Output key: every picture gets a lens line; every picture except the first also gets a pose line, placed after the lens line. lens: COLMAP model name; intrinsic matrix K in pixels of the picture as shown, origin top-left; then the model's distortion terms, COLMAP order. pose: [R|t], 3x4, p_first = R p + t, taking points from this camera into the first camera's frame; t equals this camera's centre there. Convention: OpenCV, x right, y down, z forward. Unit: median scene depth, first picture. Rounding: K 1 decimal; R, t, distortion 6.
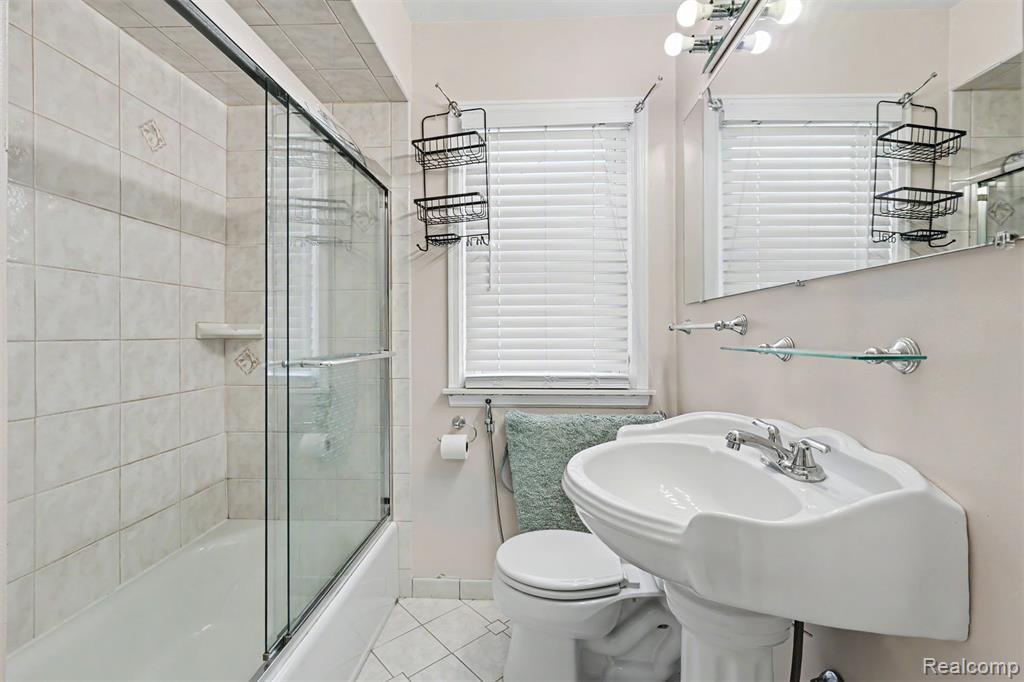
lens RADIAL K [[448.5, 0, 512.5], [0, 448.5, 336.6], [0, 0, 1]] dist [0.000079, -0.000656]
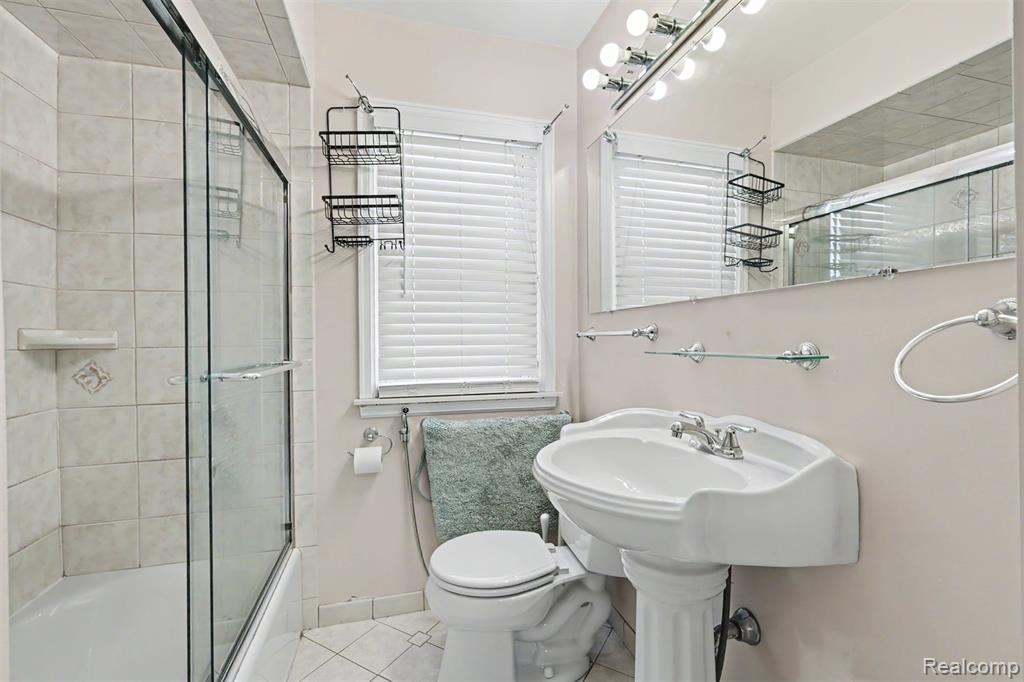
lens RADIAL K [[448.5, 0, 493.9], [0, 448.5, 345.6], [0, 0, 1]] dist [0.000079, -0.000656]
pose [[0.950757, -0.008997, 0.309808, -0.175584], [0.007317, 0.999952, 0.006586, -0.001792], [-0.309852, -0.003995, 0.950776, 0.014479]]
